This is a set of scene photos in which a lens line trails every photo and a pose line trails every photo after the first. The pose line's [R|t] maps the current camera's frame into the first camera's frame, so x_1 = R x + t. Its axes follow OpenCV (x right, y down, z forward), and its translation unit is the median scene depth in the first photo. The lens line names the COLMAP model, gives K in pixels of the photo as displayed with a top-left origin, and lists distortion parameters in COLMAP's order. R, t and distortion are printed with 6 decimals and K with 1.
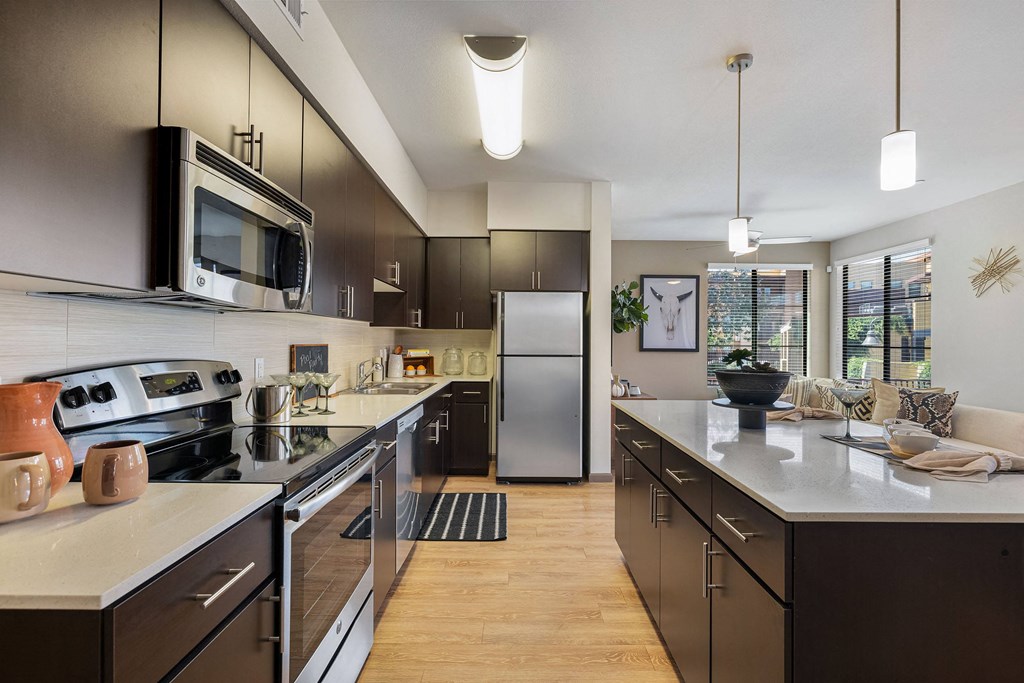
lens RADIAL K [[459.7, 0, 503.2], [0, 459.7, 338.0], [0, 0, 1]] dist [0.000938, 0.000467]
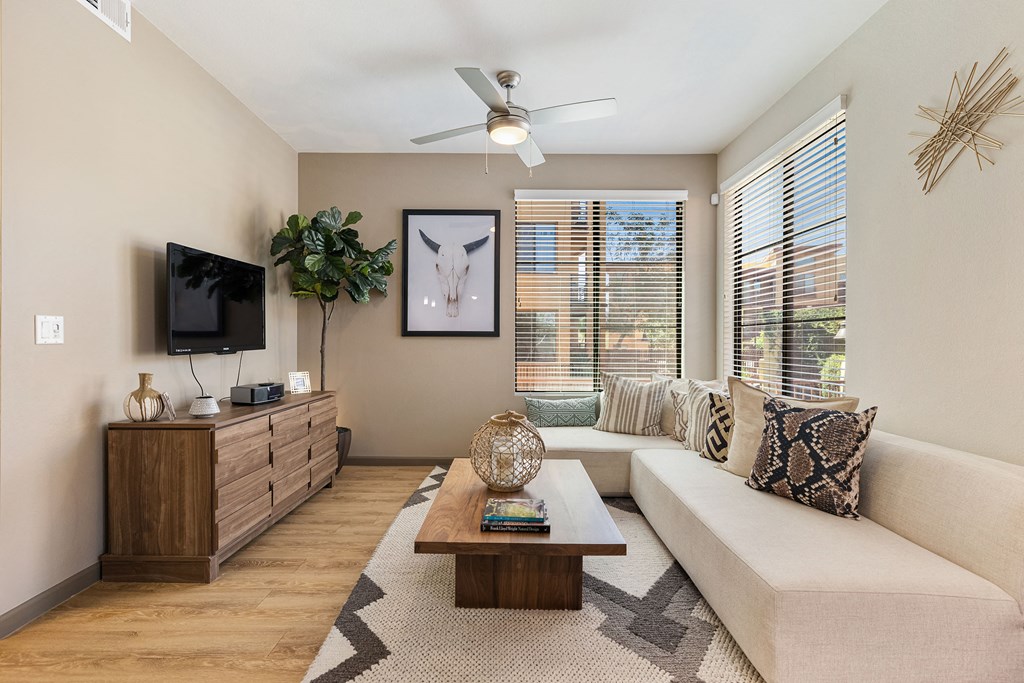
lens RADIAL K [[459.7, 0, 521.9], [0, 459.7, 343.1], [0, 0, 1]] dist [0.000938, 0.000467]
pose [[0.999990, -0.003514, -0.002909, 0.571926], [0.003518, 0.999993, 0.001286, 0.047451], [0.002905, -0.001297, 0.999995, 0.495426]]
